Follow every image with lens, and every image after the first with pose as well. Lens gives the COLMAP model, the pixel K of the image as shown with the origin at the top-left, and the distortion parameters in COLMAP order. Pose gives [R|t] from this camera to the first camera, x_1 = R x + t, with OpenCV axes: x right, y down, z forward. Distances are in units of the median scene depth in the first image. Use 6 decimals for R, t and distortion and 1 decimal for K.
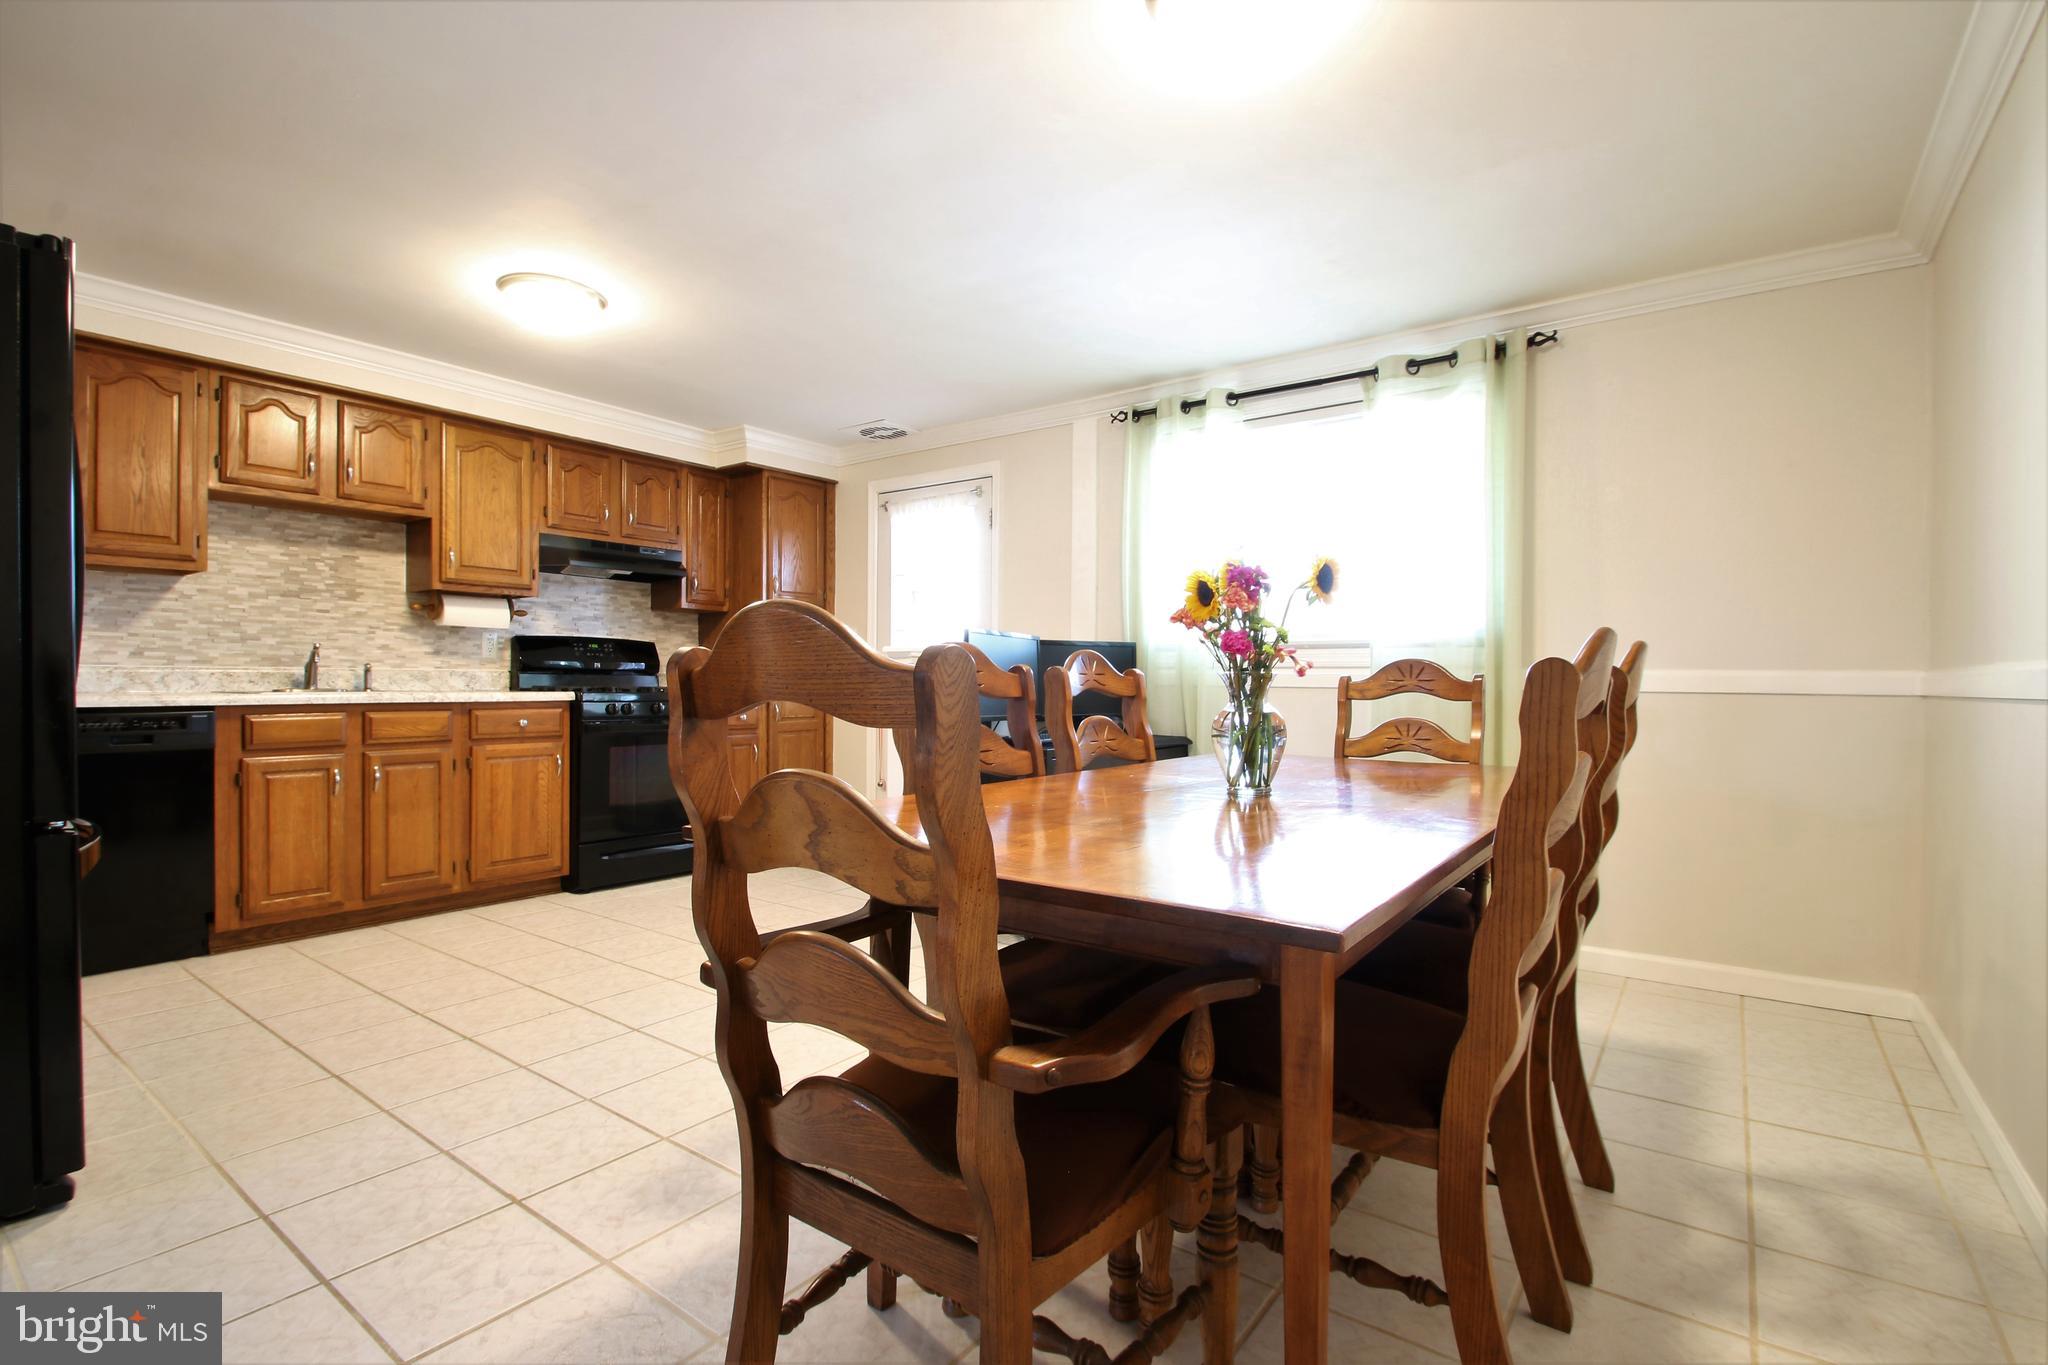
lens RADIAL K [[948.8, 0, 1016.6], [0, 948.8, 689.2], [0, 0, 1]] dist [0.007327, -0.012720]
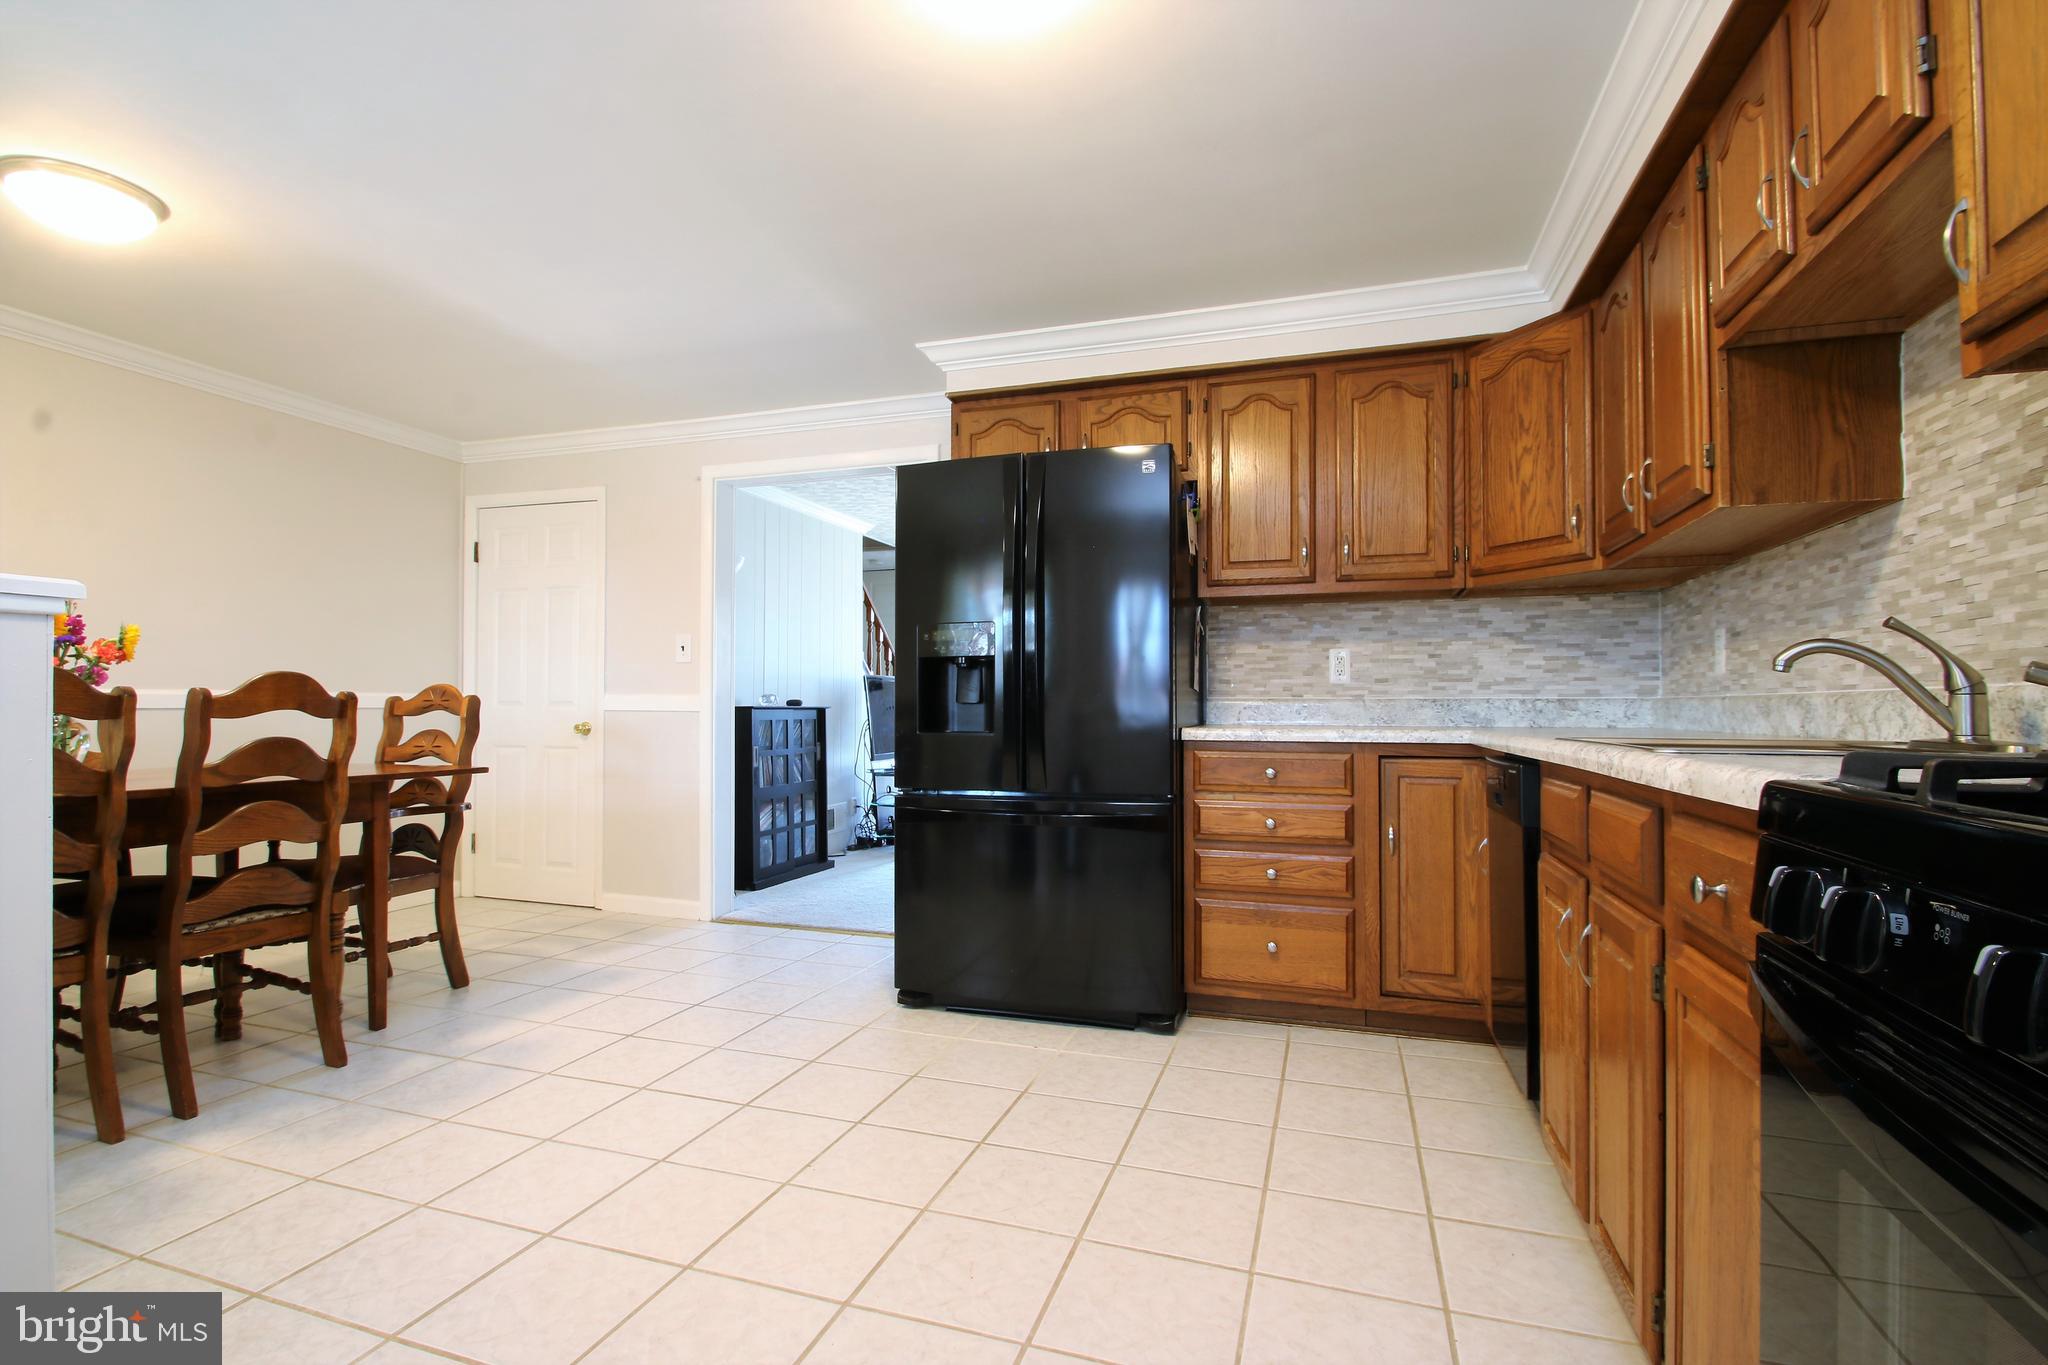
lens RADIAL K [[948.8, 0, 1013.4], [0, 948.8, 691.4], [0, 0, 1]] dist [0.007327, -0.012720]
pose [[-0.950580, -0.015373, -0.310099, -0.281908], [-0.011632, 0.999836, -0.013911, -0.009810], [0.310261, -0.009617, -0.950603, 1.202790]]
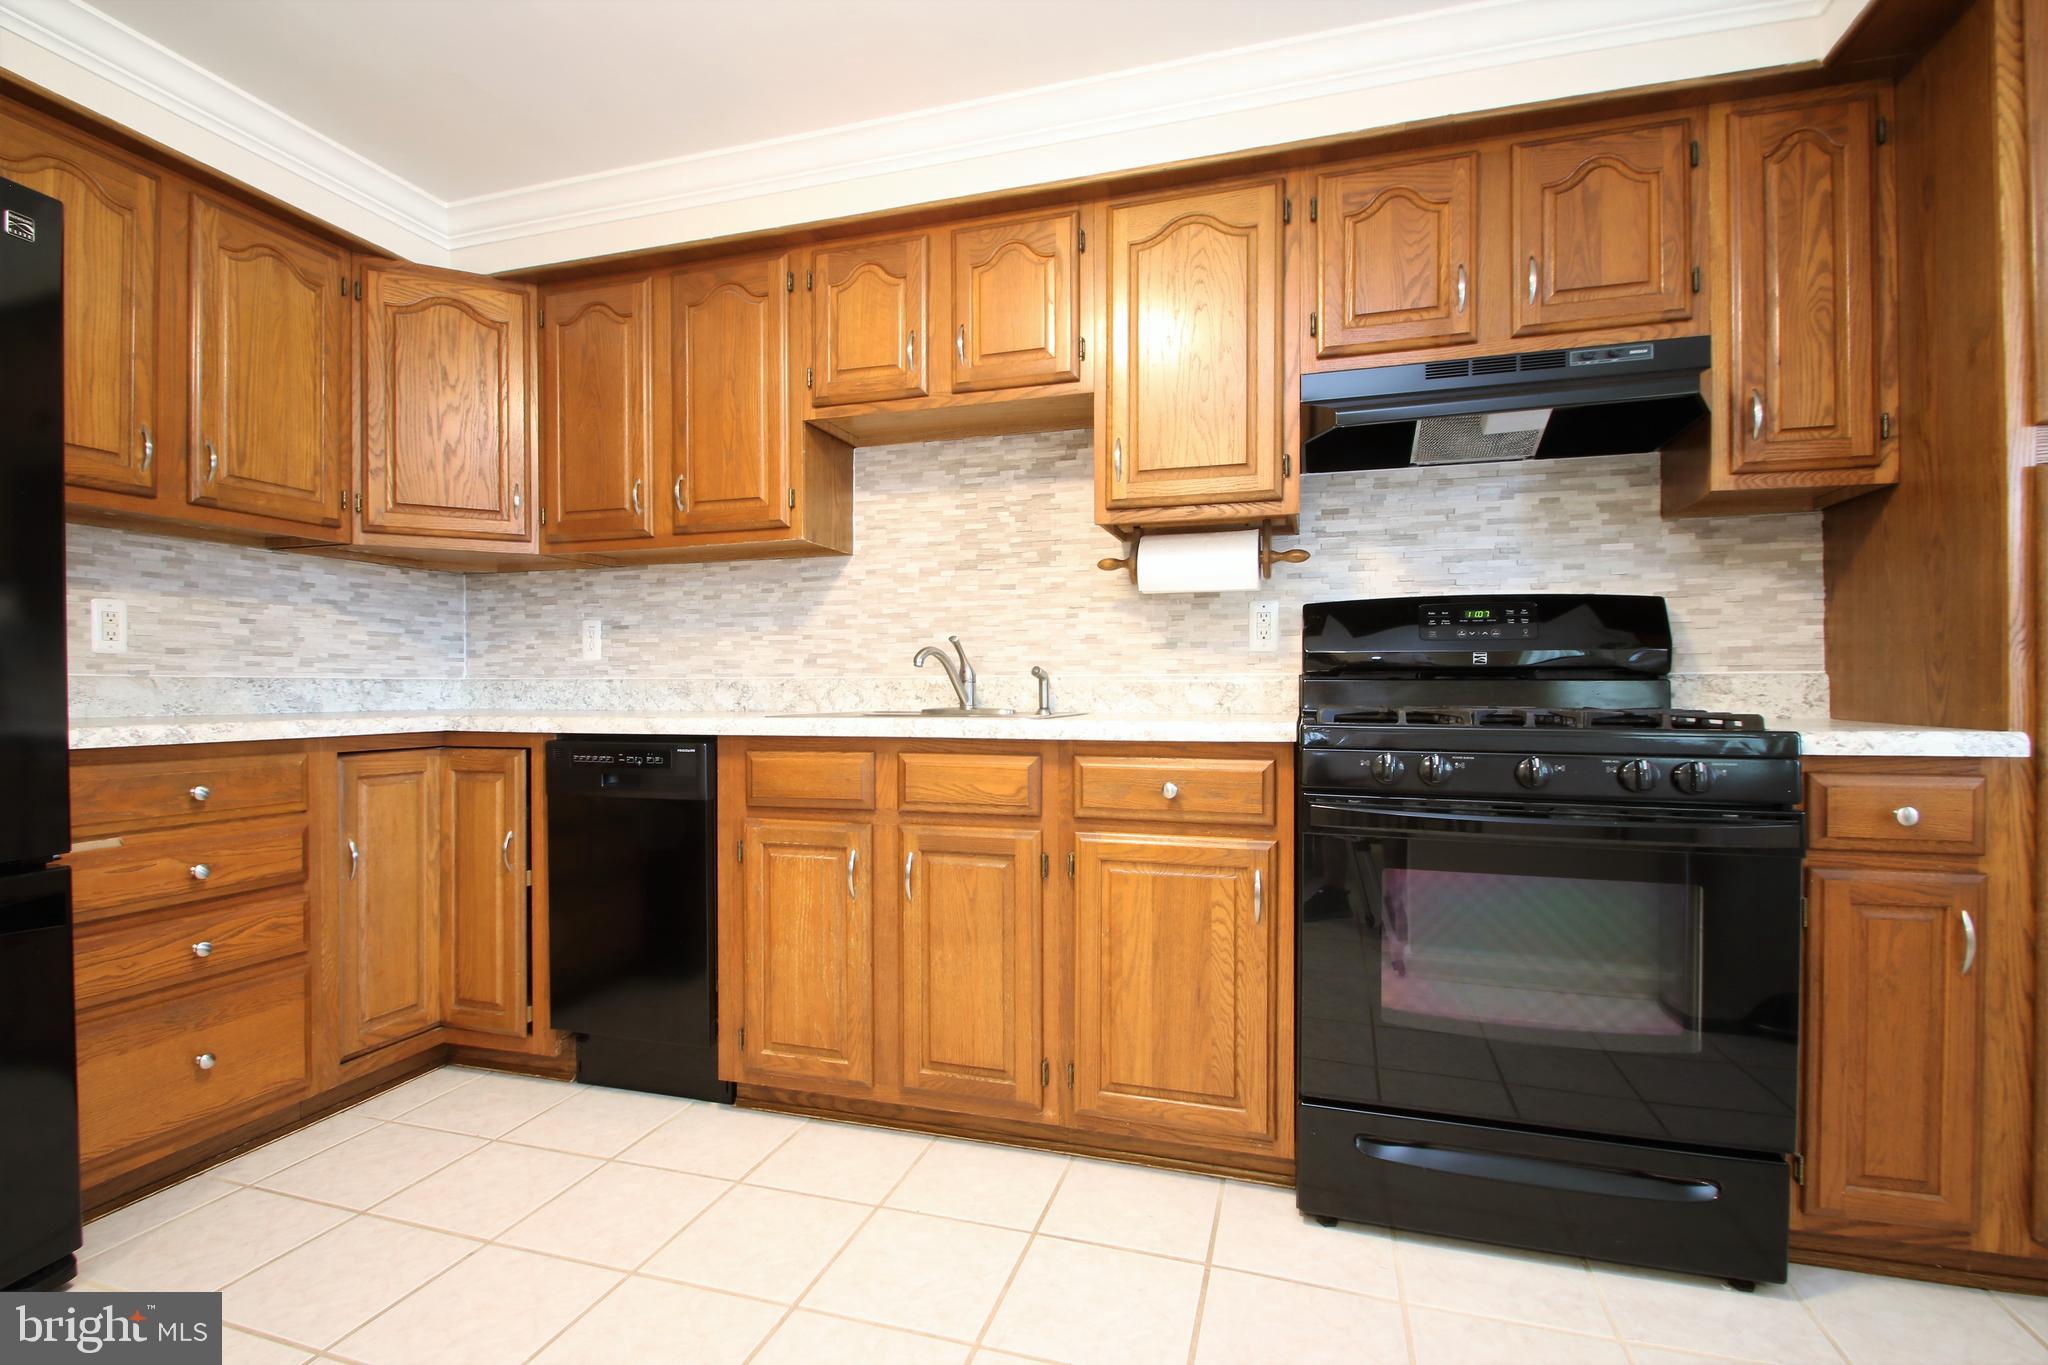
lens RADIAL K [[948.8, 0, 1013.8], [0, 948.8, 693.4], [0, 0, 1]] dist [0.007327, -0.012720]
pose [[0.331776, -0.001794, -0.943357, -0.126452], [-0.003417, 0.999989, -0.003103, -0.008584], [0.943352, 0.004253, 0.331766, 0.800126]]
